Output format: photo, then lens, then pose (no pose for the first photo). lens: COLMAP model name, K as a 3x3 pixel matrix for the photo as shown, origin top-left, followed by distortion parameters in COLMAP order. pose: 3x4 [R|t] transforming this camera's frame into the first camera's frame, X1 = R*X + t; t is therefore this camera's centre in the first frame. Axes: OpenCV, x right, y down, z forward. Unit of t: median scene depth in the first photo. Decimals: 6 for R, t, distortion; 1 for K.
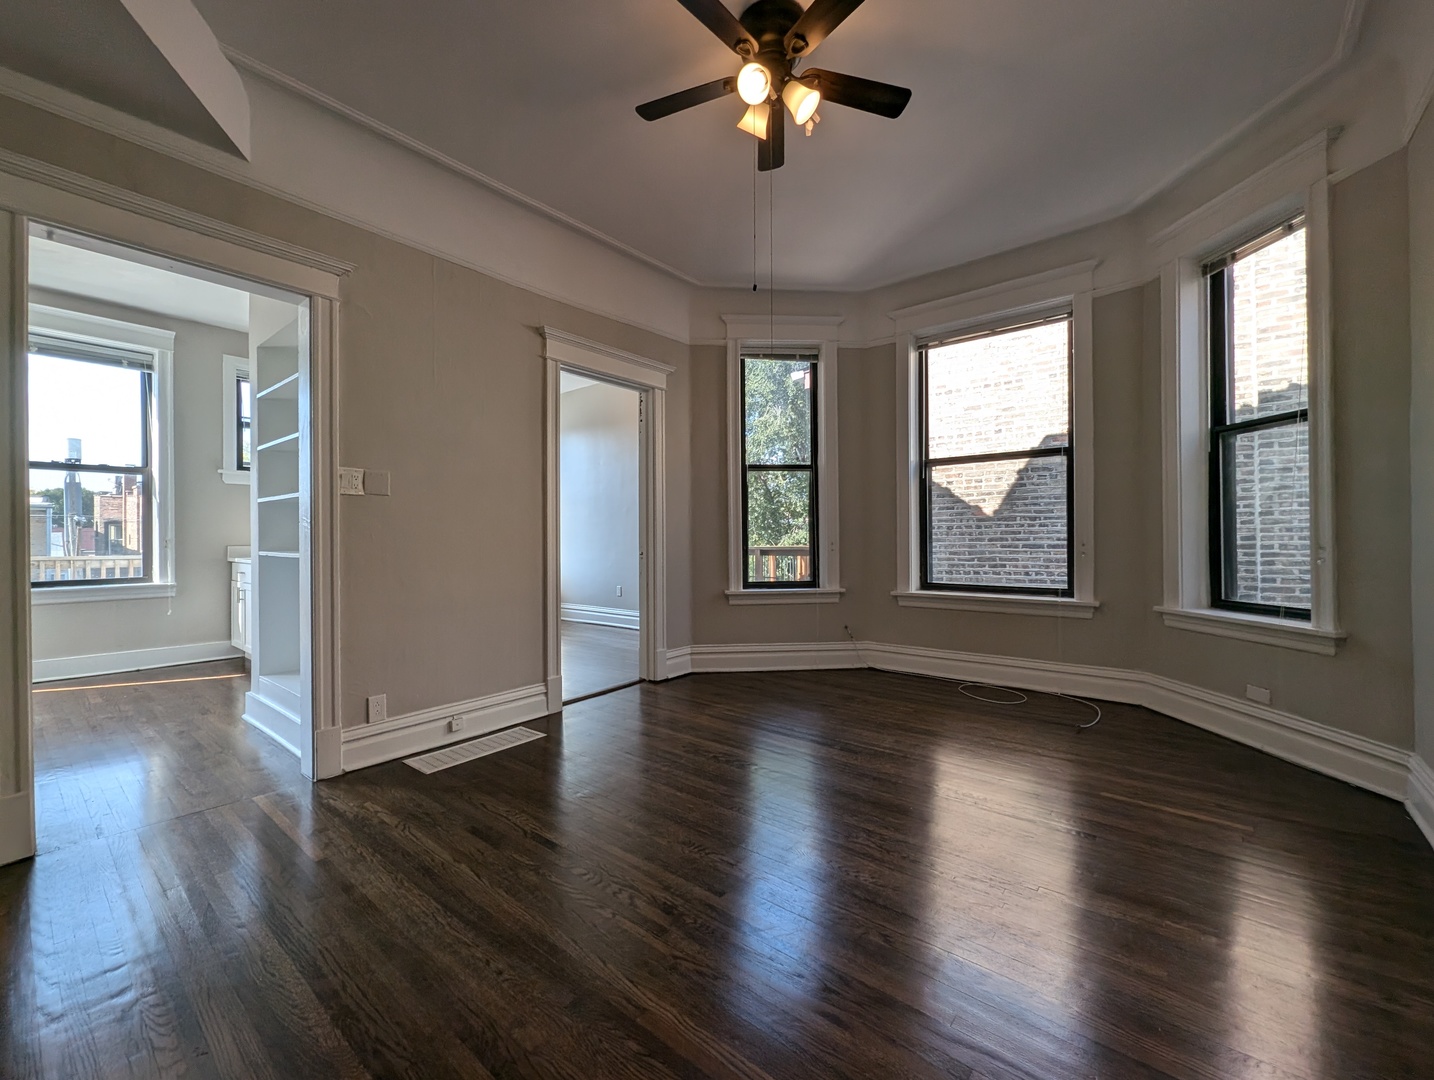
lens RADIAL K [[592.2, 0, 716.9], [0, 592.2, 538.0], [0, 0, 1]] dist [0.002037, -0.000441]
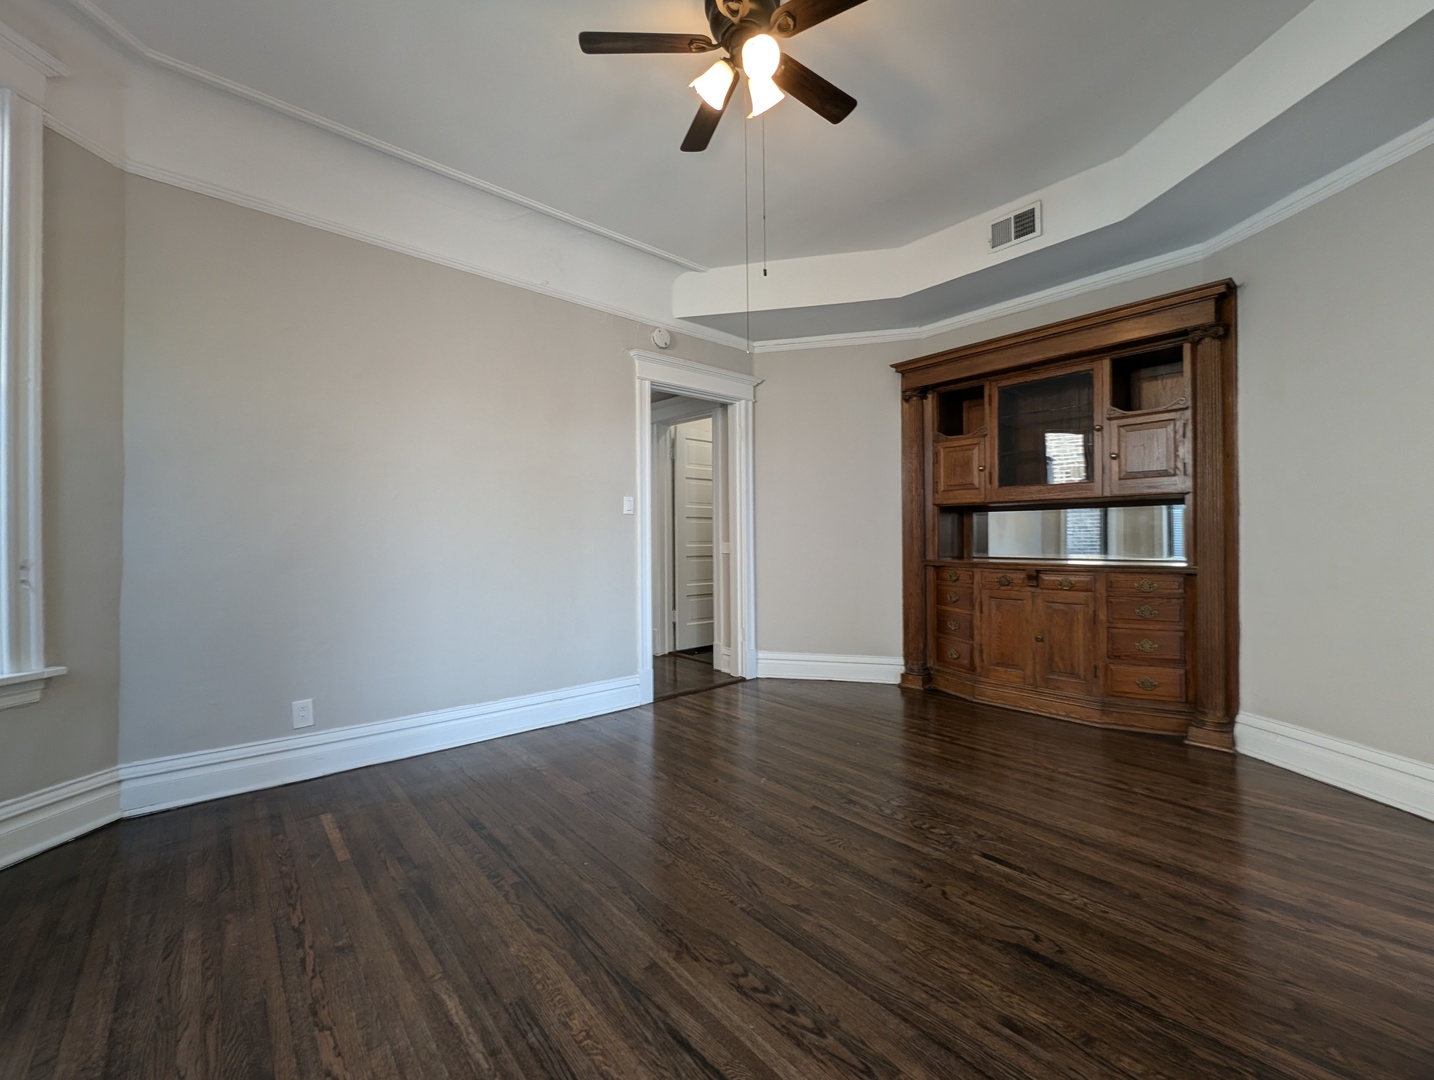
lens RADIAL K [[592.2, 0, 716.9], [0, 592.2, 538.0], [0, 0, 1]] dist [0.002037, -0.000441]
pose [[-0.986632, 0.014380, 0.162325, -0.001260], [0.013653, 0.999891, -0.005591, -0.003275], [-0.162388, -0.003300, -0.986721, 0.911853]]
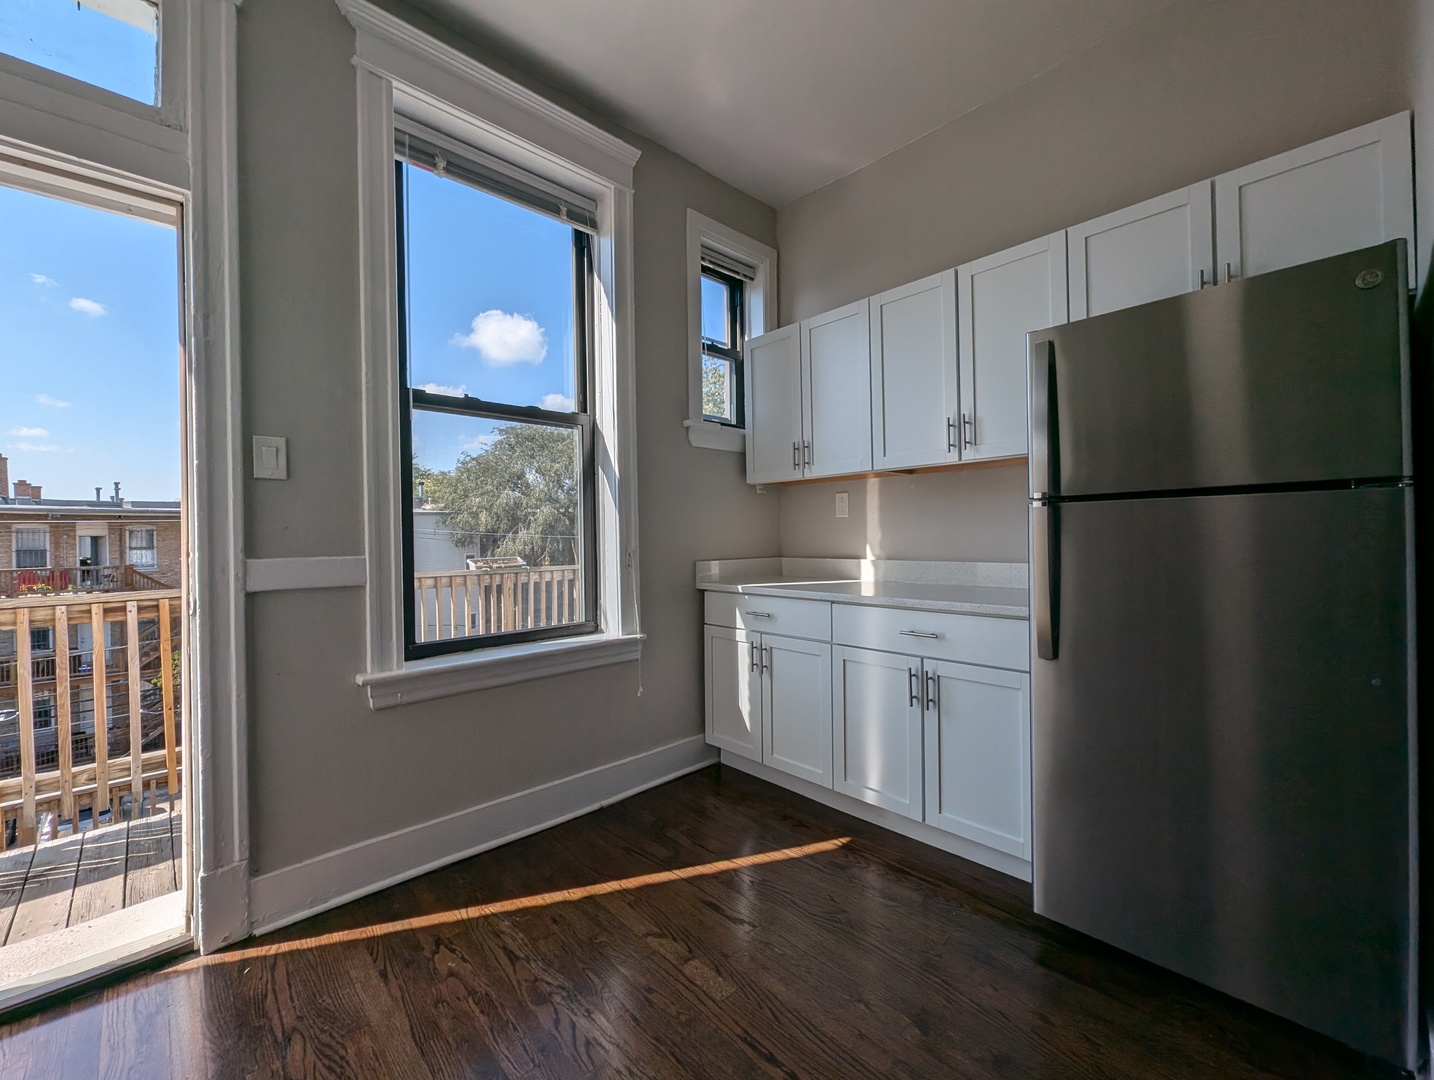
lens RADIAL K [[592.2, 0, 716.9], [0, 592.2, 538.0], [0, 0, 1]] dist [0.002037, -0.000441]
pose [[0.991402, -0.011441, -0.130349, -0.848804], [0.011898, 0.999926, 0.002725, -0.009576], [0.130308, -0.004253, 0.991464, 0.537535]]
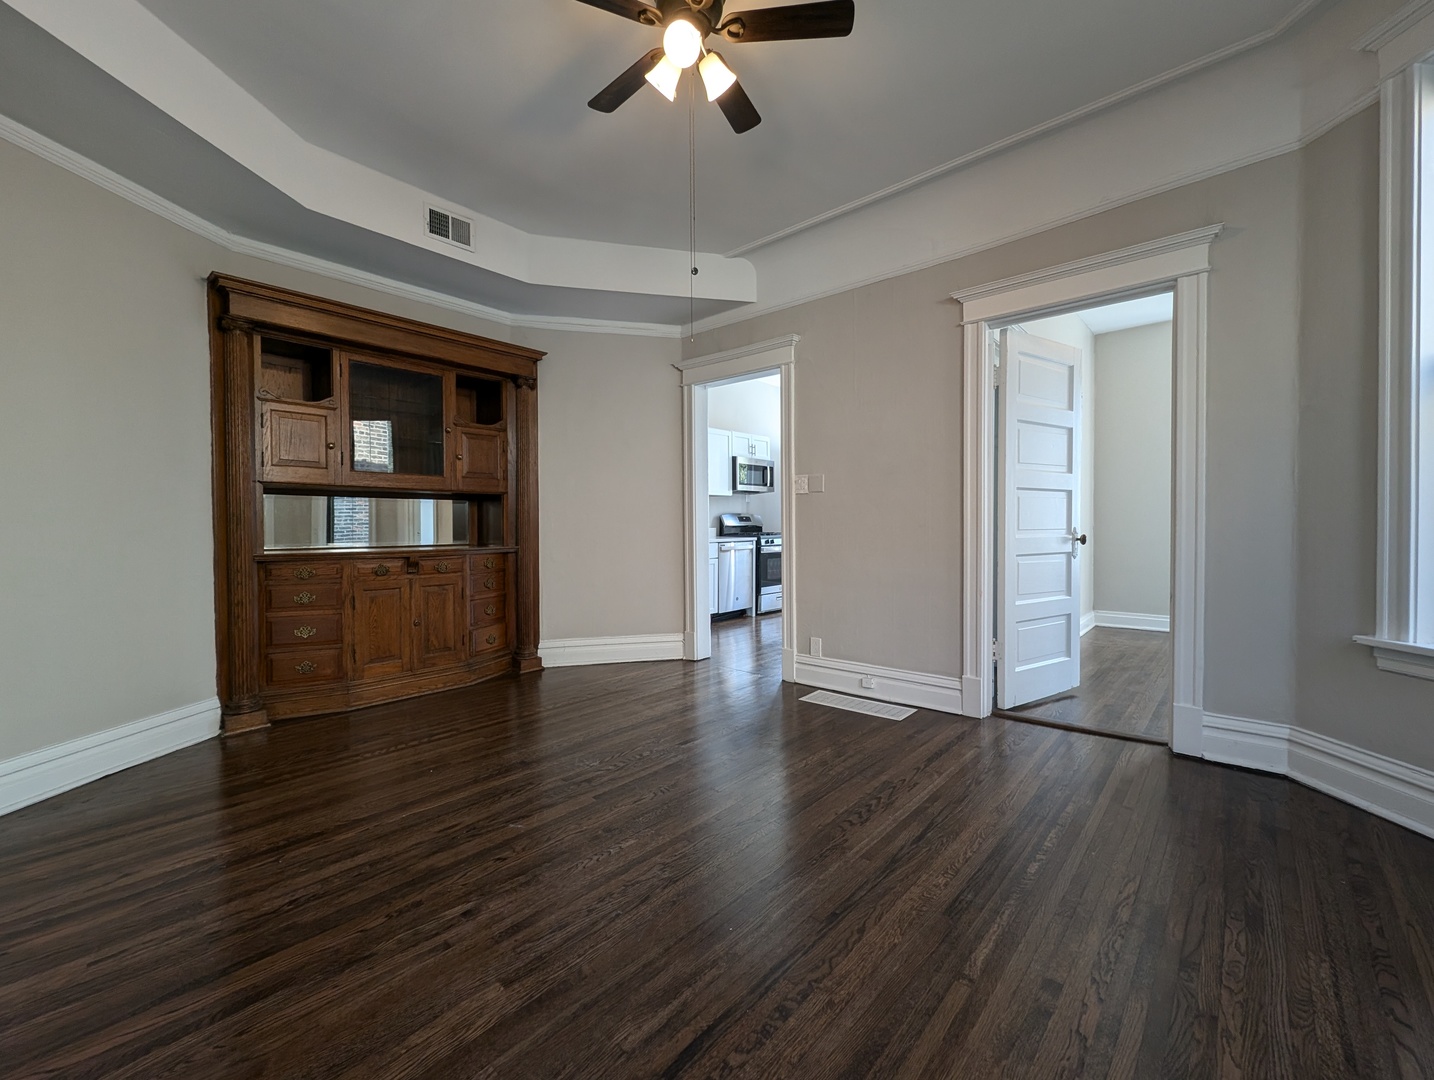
lens RADIAL K [[592.2, 0, 716.9], [0, 592.2, 538.0], [0, 0, 1]] dist [0.002037, -0.000441]
pose [[-0.036121, 0.029970, -0.998898, 0.500140], [0.007373, 0.999531, 0.029723, -0.005931], [0.999320, -0.006291, -0.036325, 0.507864]]
